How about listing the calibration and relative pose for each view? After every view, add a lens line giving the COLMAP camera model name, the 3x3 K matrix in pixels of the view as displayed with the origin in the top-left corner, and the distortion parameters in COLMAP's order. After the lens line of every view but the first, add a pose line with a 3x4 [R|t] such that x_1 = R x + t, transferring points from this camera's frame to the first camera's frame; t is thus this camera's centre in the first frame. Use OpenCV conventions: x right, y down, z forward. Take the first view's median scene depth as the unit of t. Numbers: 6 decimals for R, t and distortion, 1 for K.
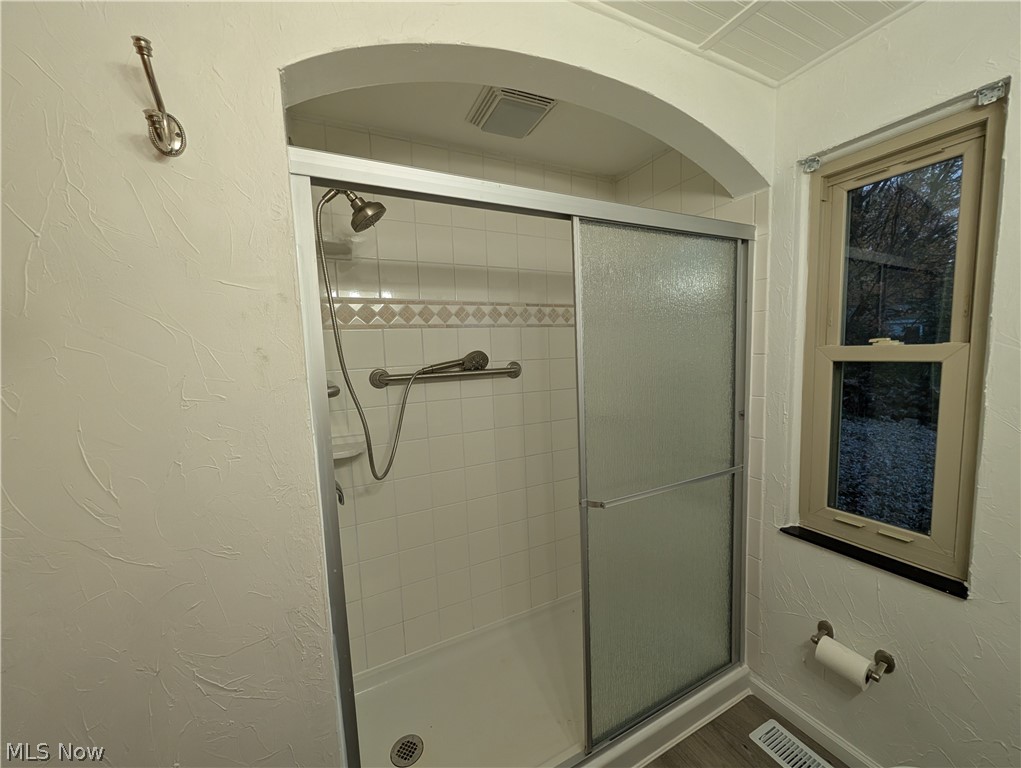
lens RADIAL K [[387.1, 0, 505.7], [0, 387.1, 388.5], [0, 0, 1]] dist [-0.000353, 0.000483]
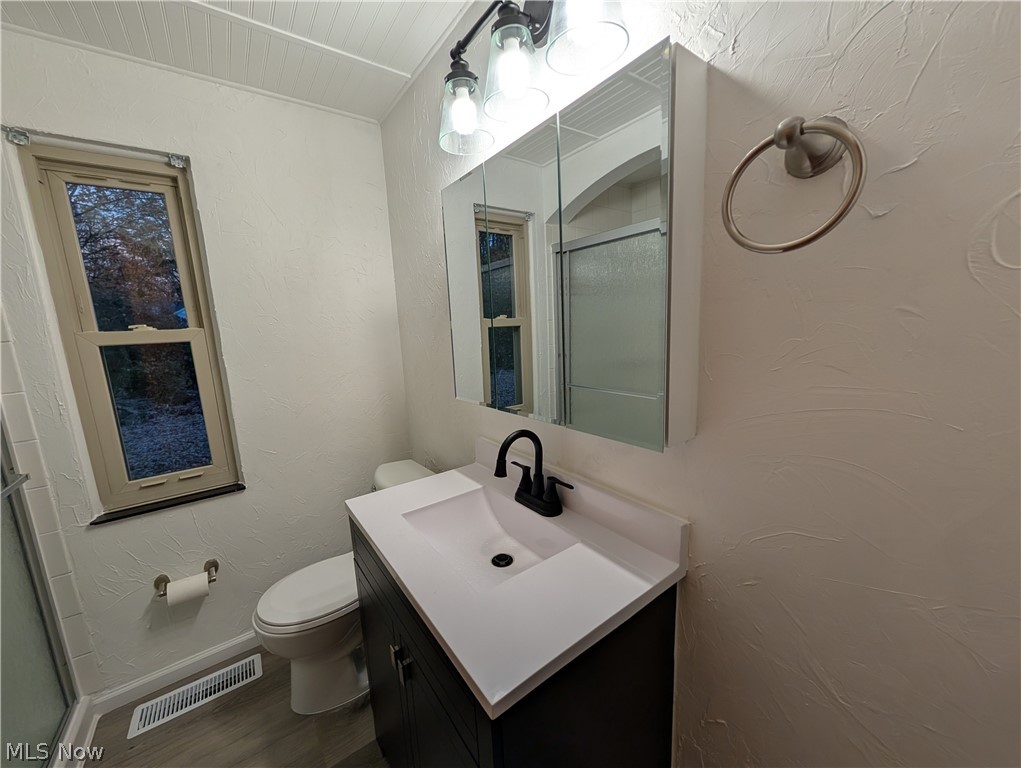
lens RADIAL K [[387.1, 0, 505.5], [0, 387.1, 387.4], [0, 0, 1]] dist [-0.000353, 0.000483]
pose [[-0.163052, -0.116558, 0.979708, -0.386734], [0.146647, 0.979104, 0.140892, 0.053742], [-0.975658, 0.166644, -0.142552, 0.088694]]
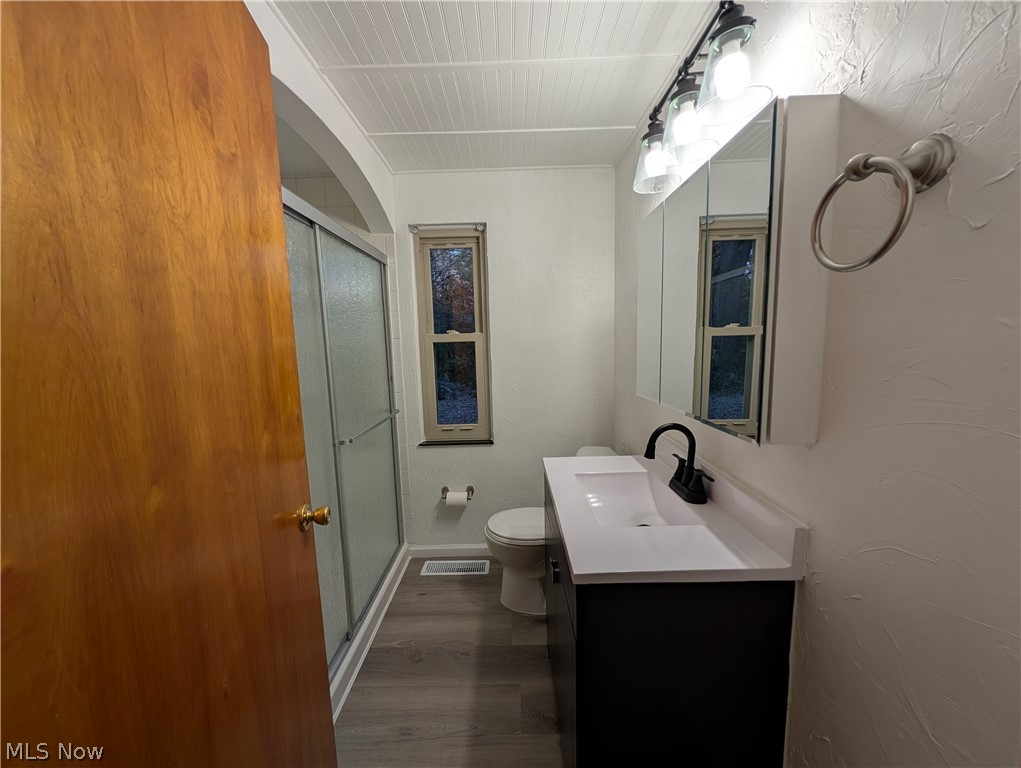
lens RADIAL K [[387.1, 0, 506.4], [0, 387.1, 387.2], [0, 0, 1]] dist [-0.000353, 0.000483]
pose [[0.454816, -0.081494, 0.886849, -0.617904], [0.094962, 0.994565, 0.042691, 0.092349], [-0.885508, 0.064800, 0.460083, -0.116369]]
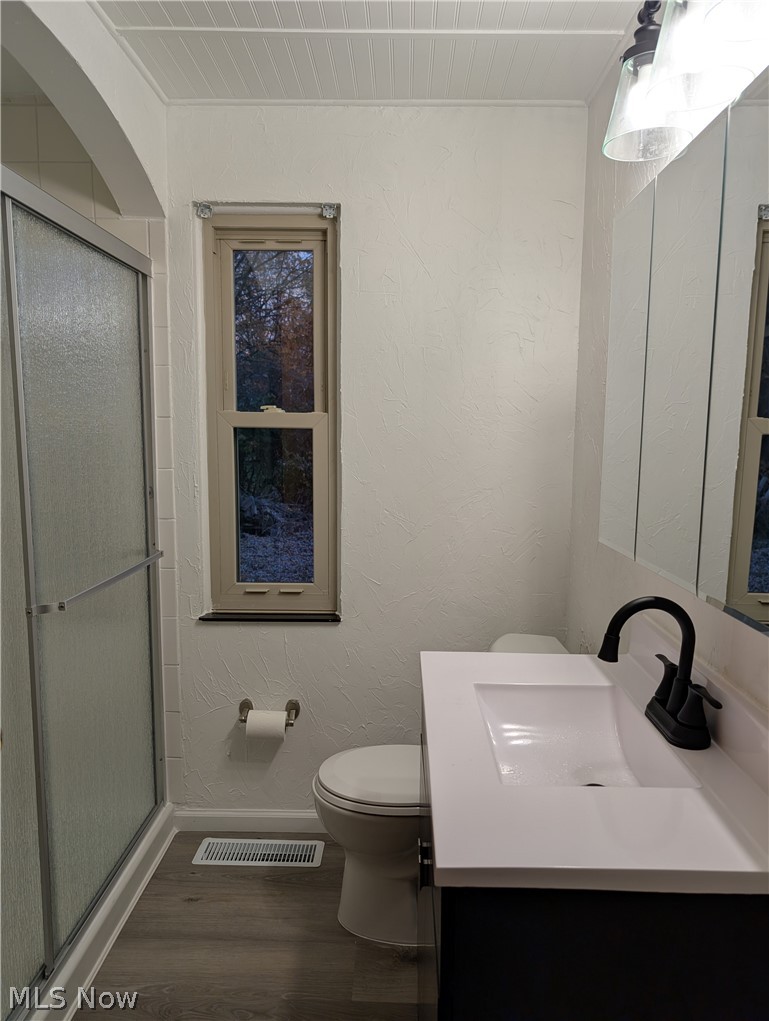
lens RADIAL K [[737.7, 0, 387.9], [0, 737.7, 521.6], [0, 0, 1]] dist [0.023091, -0.021556]
pose [[0.463669, -0.070361, 0.883210, -0.607988], [0.056932, 0.997148, 0.049549, 0.093781], [-0.884178, 0.027308, 0.466352, -0.180007]]
